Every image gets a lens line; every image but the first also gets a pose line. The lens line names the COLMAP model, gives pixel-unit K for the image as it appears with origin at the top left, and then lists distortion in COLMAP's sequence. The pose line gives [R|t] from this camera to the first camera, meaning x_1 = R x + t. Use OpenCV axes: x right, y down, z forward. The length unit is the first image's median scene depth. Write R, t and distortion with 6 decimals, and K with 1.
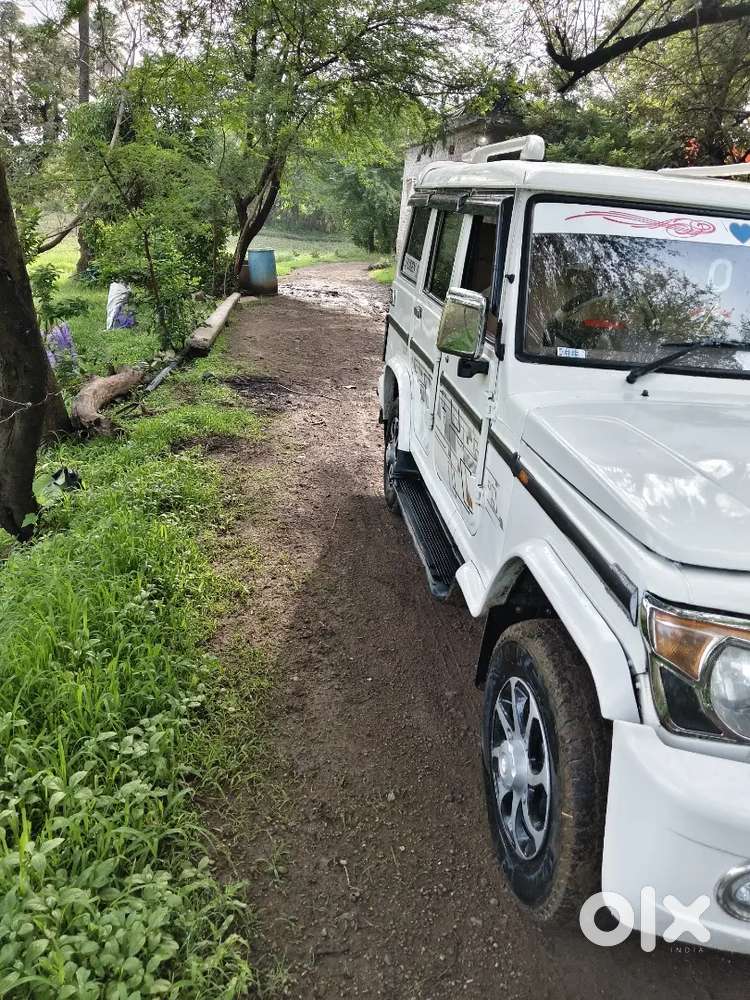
lens RADIAL K [[792.1, 0, 386.8], [0, 792.1, 498.8], [0, 0, 1]] dist [0.067492, -0.143583]
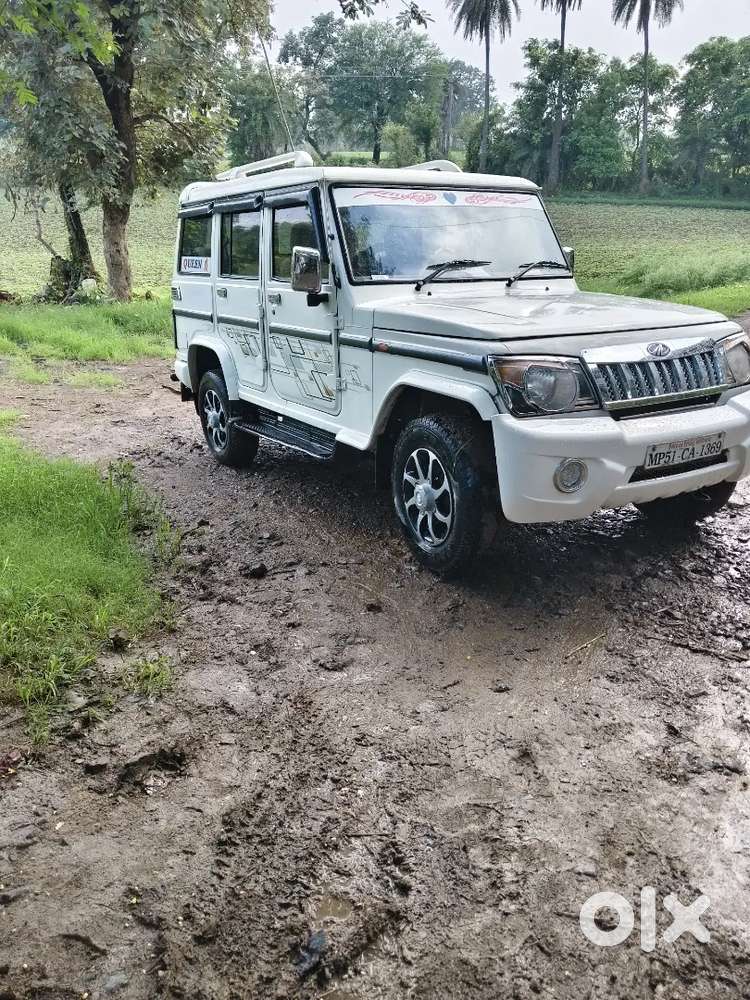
lens RADIAL K [[792.1, 0, 386.8], [0, 792.1, 498.8], [0, 0, 1]] dist [0.067492, -0.143583]
pose [[0.899991, -0.221157, 0.375642, -0.441475], [0.237457, 0.971393, 0.002984, 0.239587], [-0.365556, 0.086513, 0.926760, -0.436360]]
